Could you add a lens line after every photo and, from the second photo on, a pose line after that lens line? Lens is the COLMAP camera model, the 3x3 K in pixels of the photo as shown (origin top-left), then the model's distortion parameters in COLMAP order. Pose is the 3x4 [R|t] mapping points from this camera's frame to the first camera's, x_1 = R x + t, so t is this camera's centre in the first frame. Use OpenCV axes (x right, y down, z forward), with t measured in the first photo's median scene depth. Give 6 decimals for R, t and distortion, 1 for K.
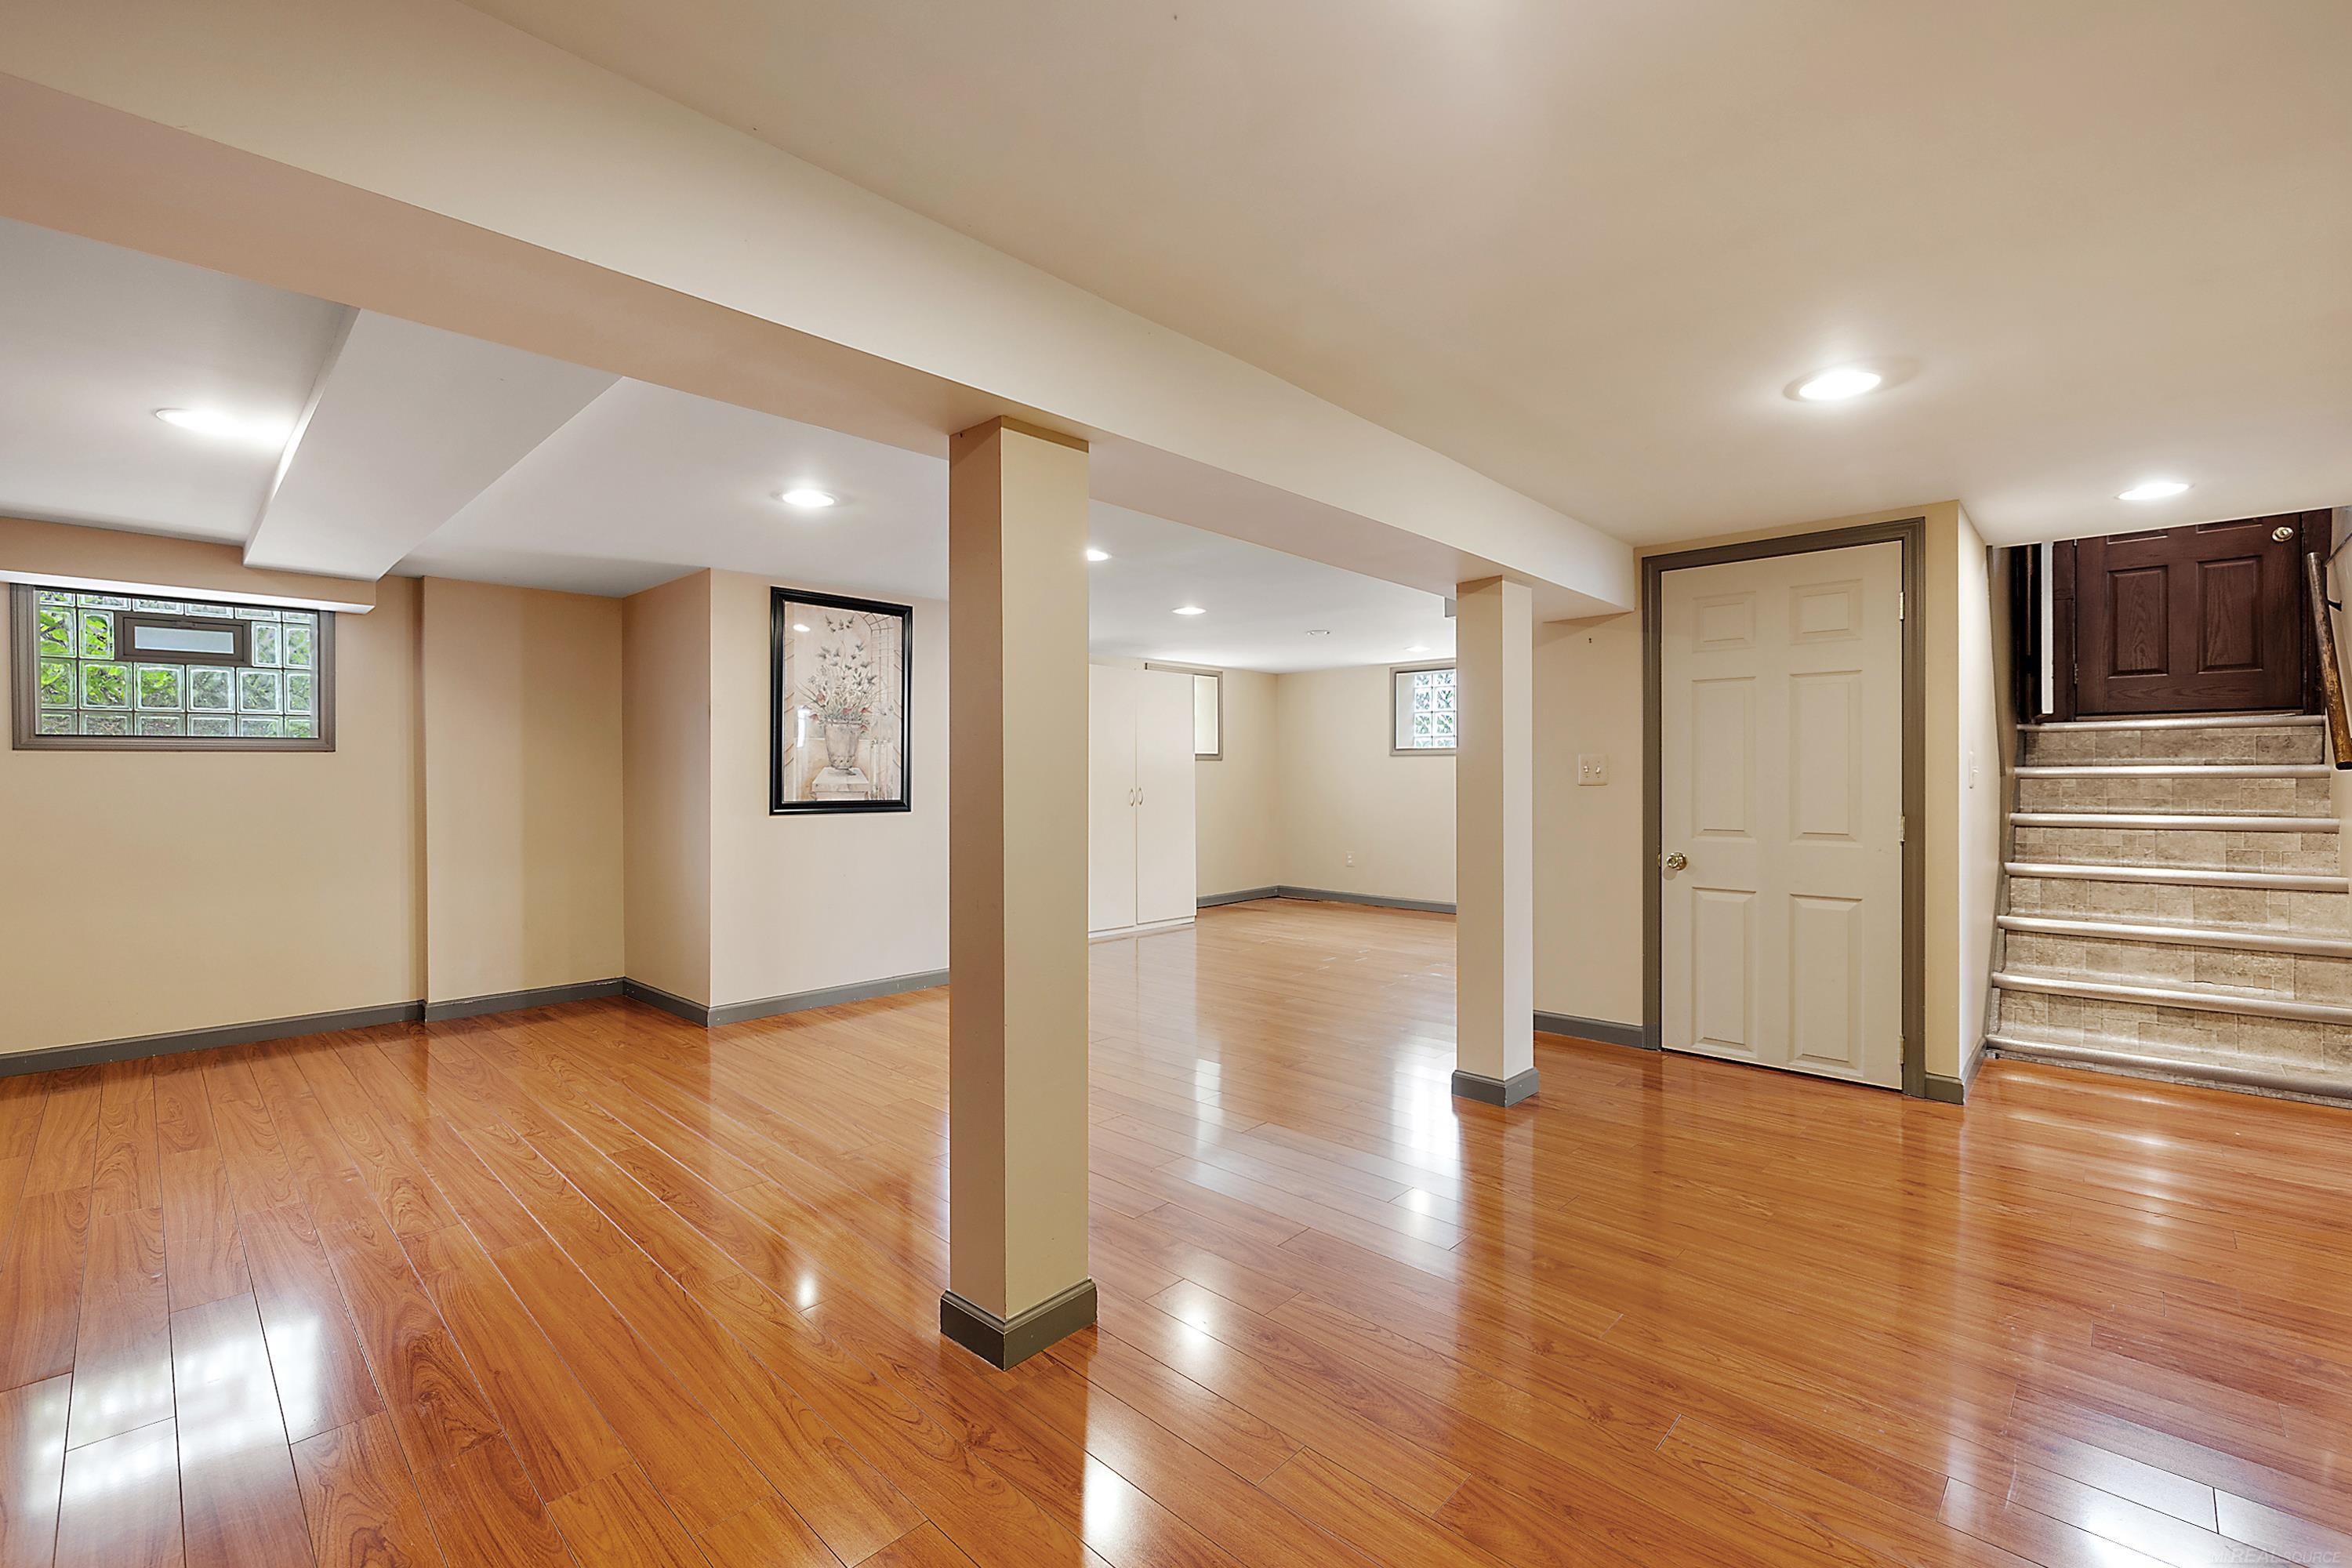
lens RADIAL K [[999.5, 0, 1181.7], [0, 999.5, 768.9], [0, 0, 1]] dist [0.000135, -0.000207]
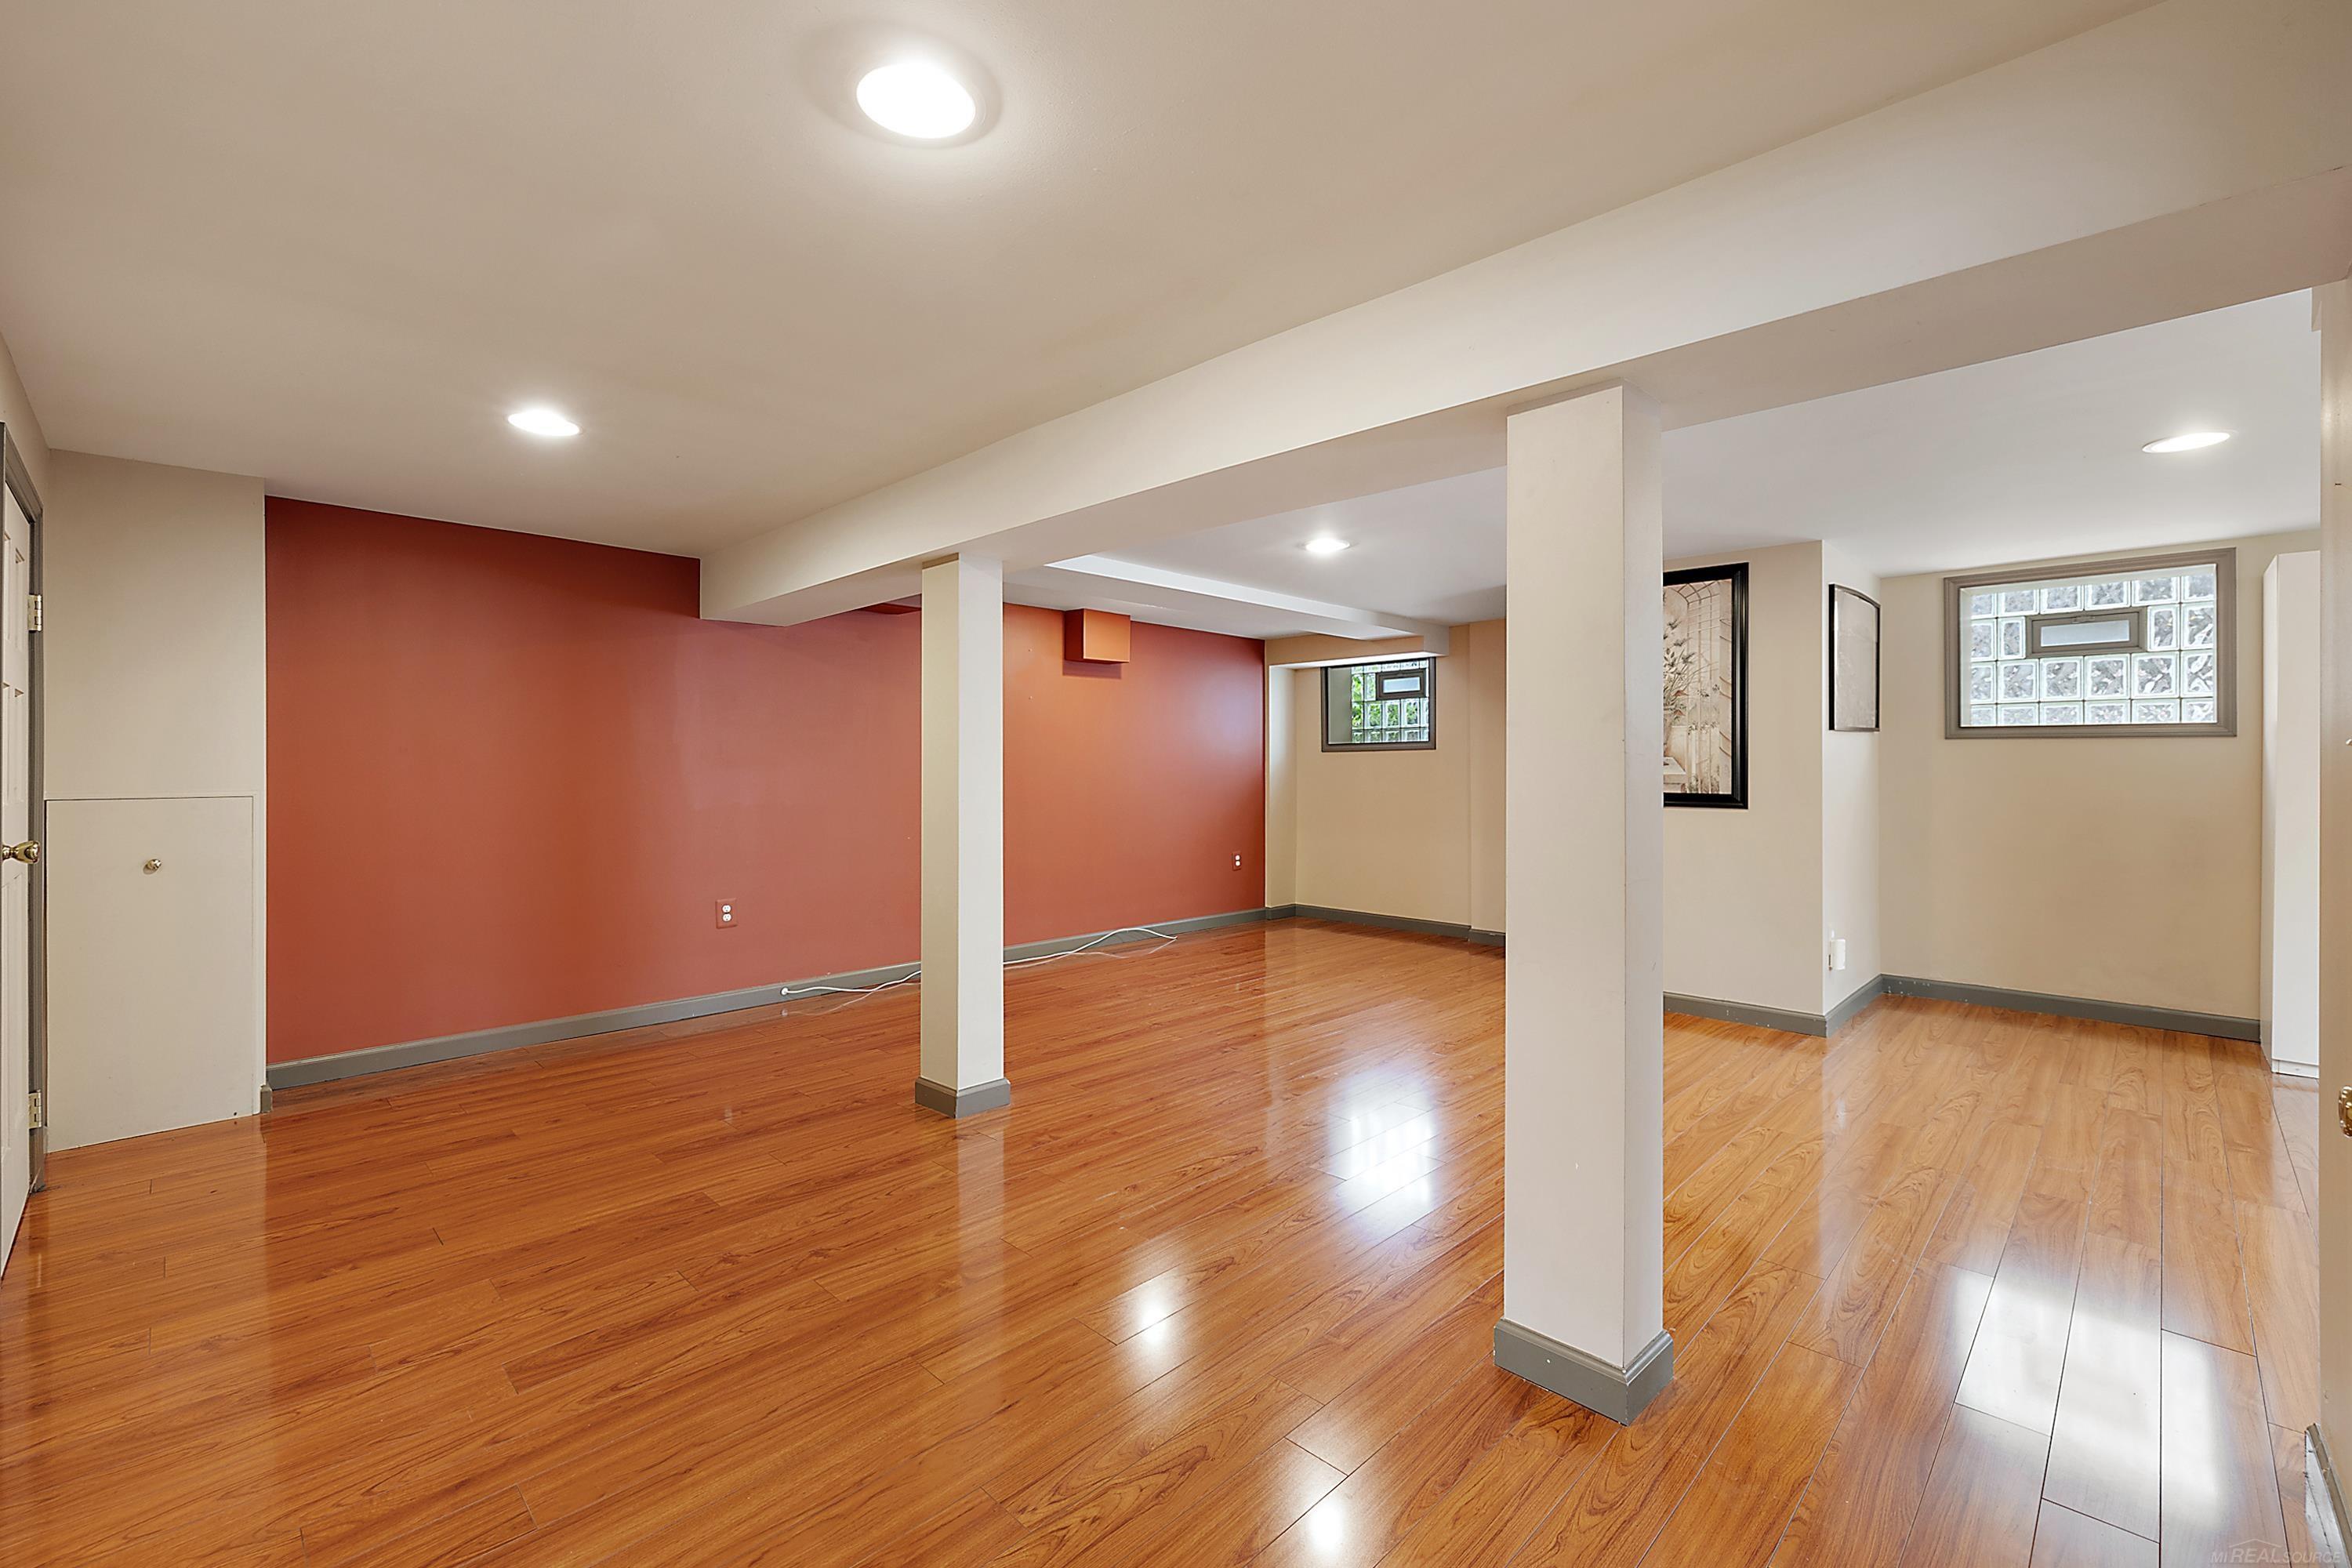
lens RADIAL K [[999.5, 0, 1181.7], [0, 999.5, 768.9], [0, 0, 1]] dist [0.000135, -0.000207]
pose [[-0.016678, 0.005706, -0.999845, 0.596455], [0.009981, 0.999935, 0.005540, 0.000289], [0.999811, -0.009887, -0.016734, 0.563073]]
